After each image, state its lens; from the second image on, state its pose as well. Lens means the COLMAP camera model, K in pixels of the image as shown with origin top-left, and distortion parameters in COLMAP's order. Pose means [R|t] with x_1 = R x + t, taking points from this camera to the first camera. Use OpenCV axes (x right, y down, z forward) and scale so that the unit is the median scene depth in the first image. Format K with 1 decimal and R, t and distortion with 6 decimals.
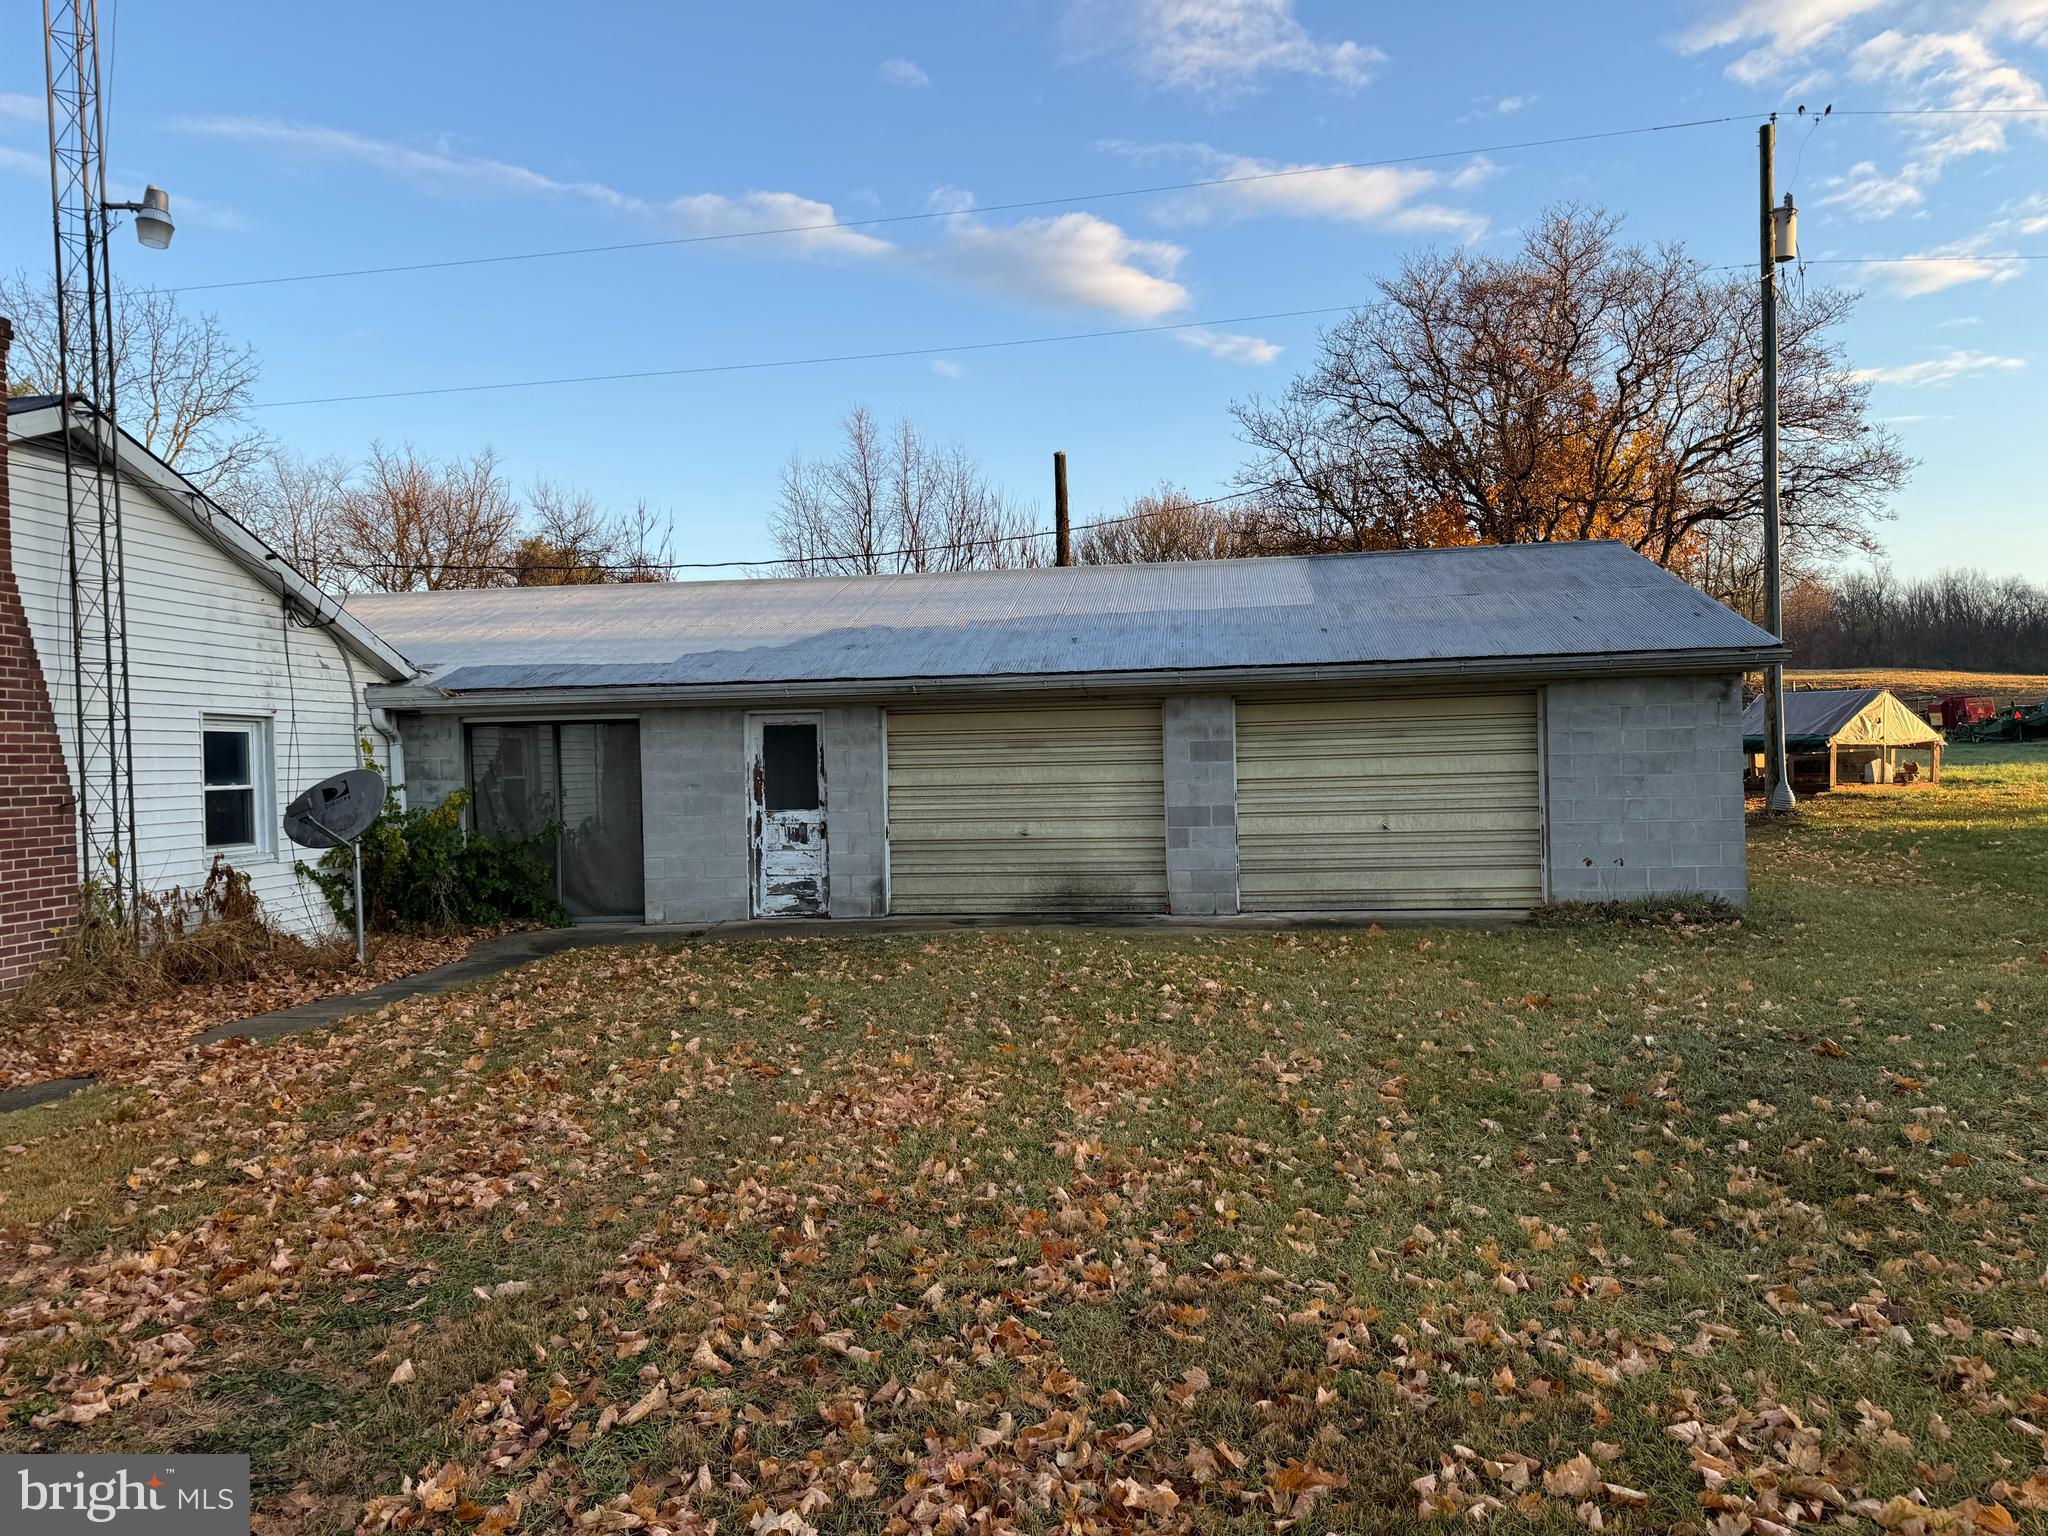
lens RADIAL K [[1385.8, 0, 1024.0], [0, 1385.8, 768.0], [0, 0, 1]] dist [0.055544, -0.002357]
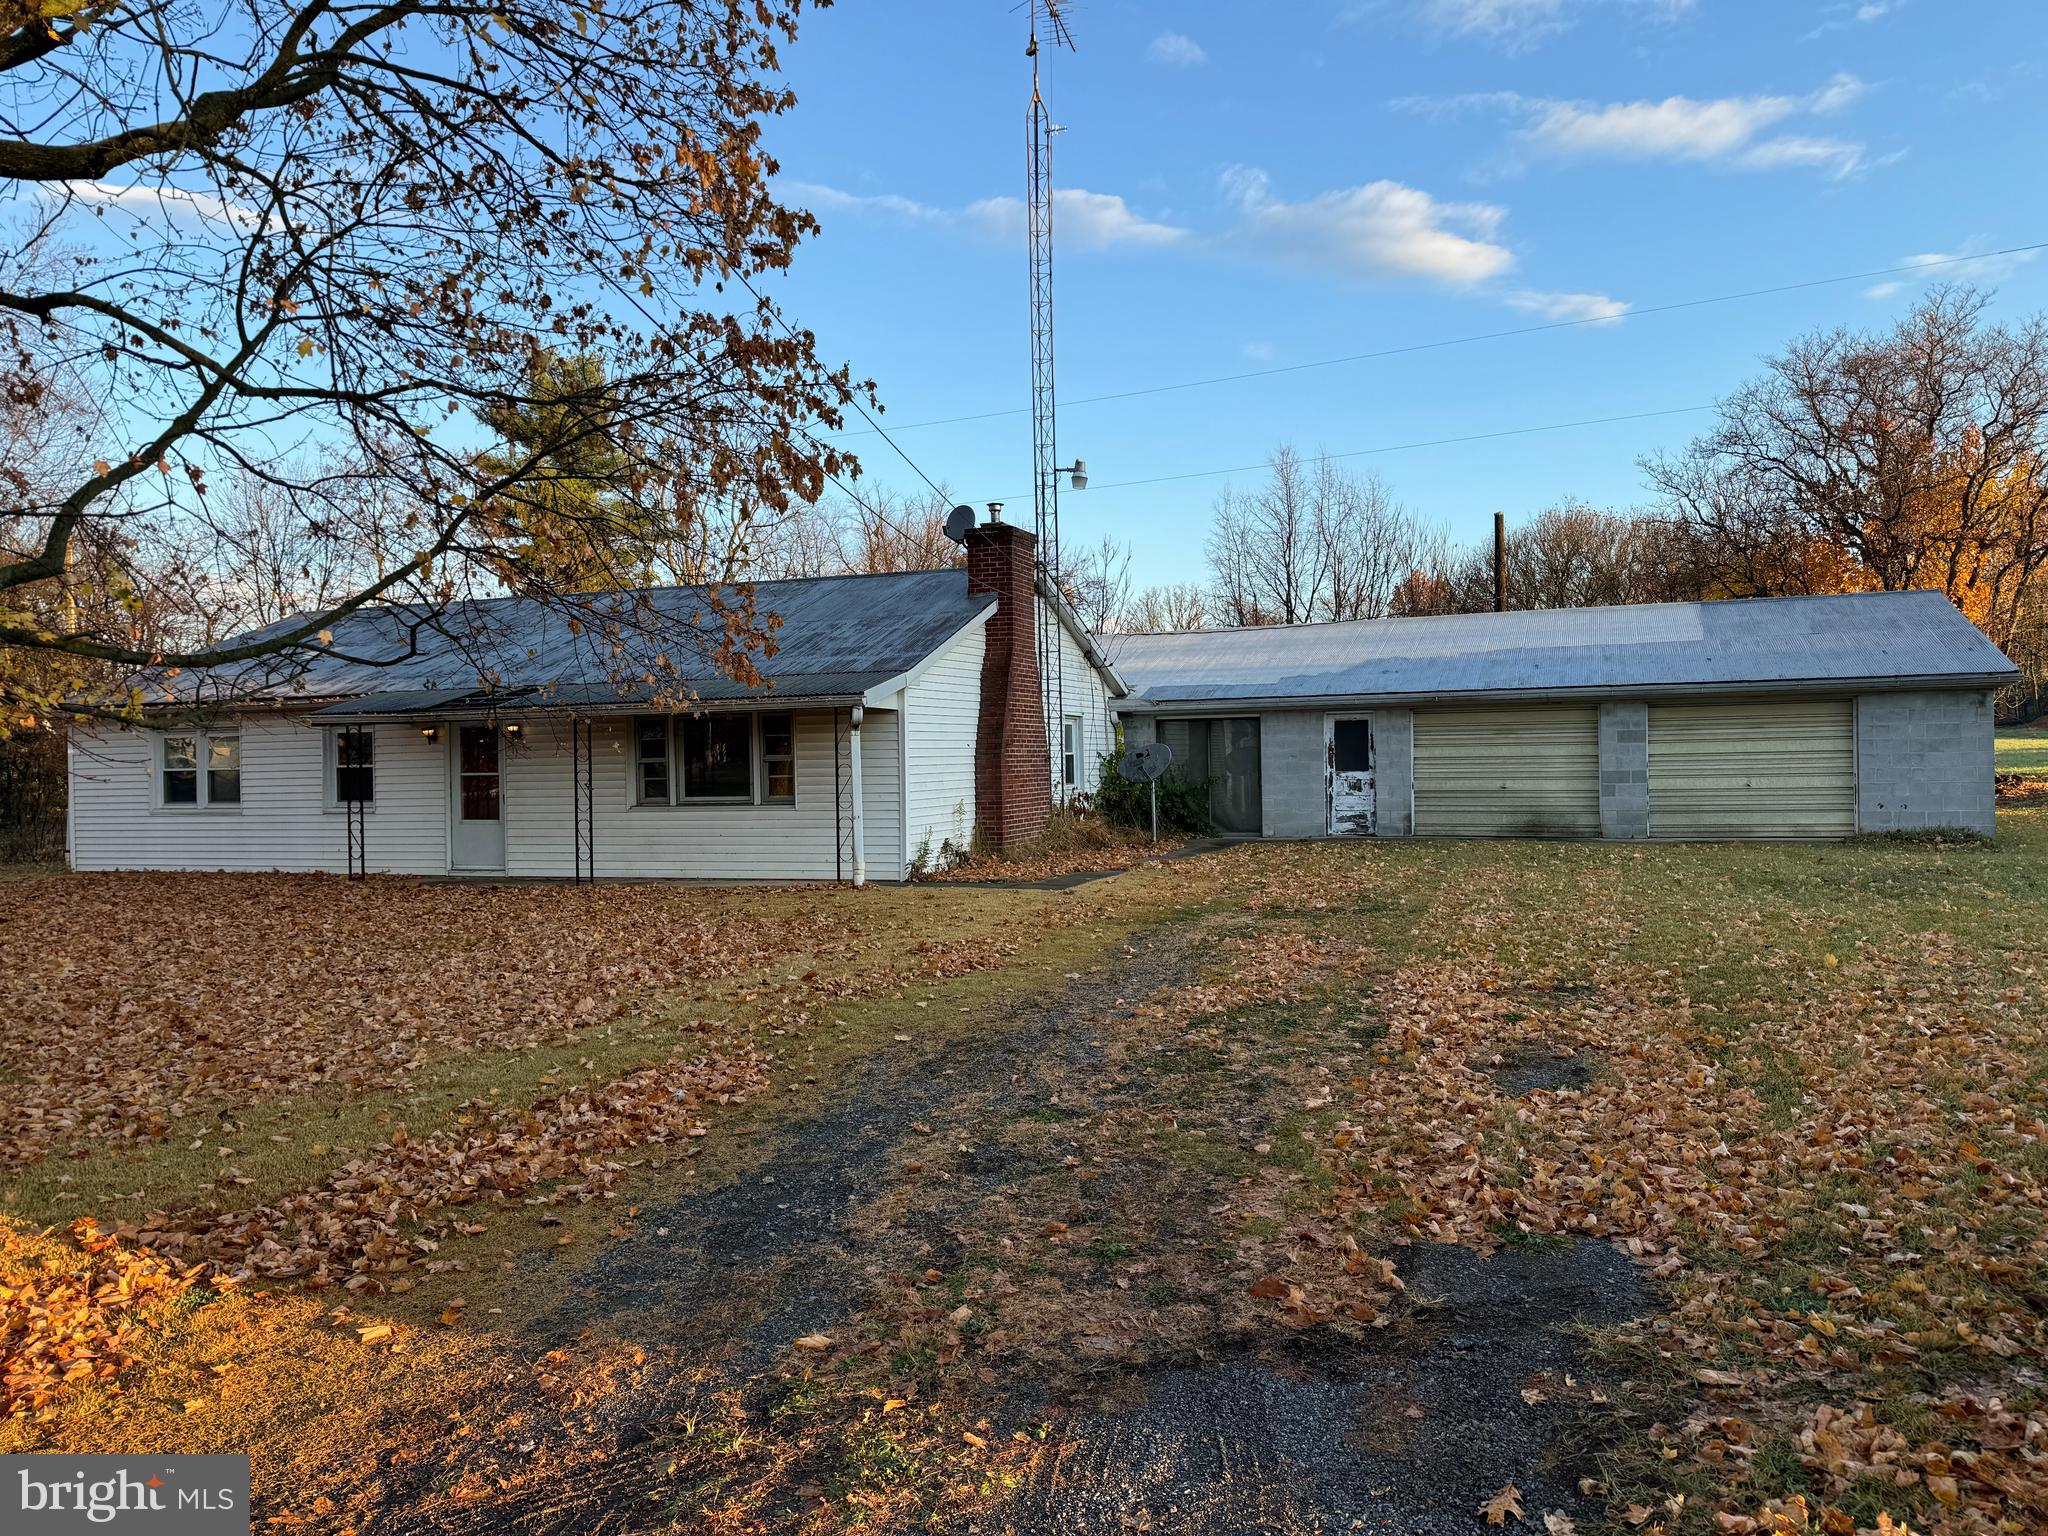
lens RADIAL K [[1460.8, 0, 936.4], [0, 1460.8, 769.5], [0, 0, 1]] dist [0.063929, -0.144823]
pose [[0.958670, 0.010630, -0.284322, -0.146049], [-0.009407, 0.999940, 0.005664, 0.022896], [0.284365, -0.002755, 0.958712, -0.832699]]
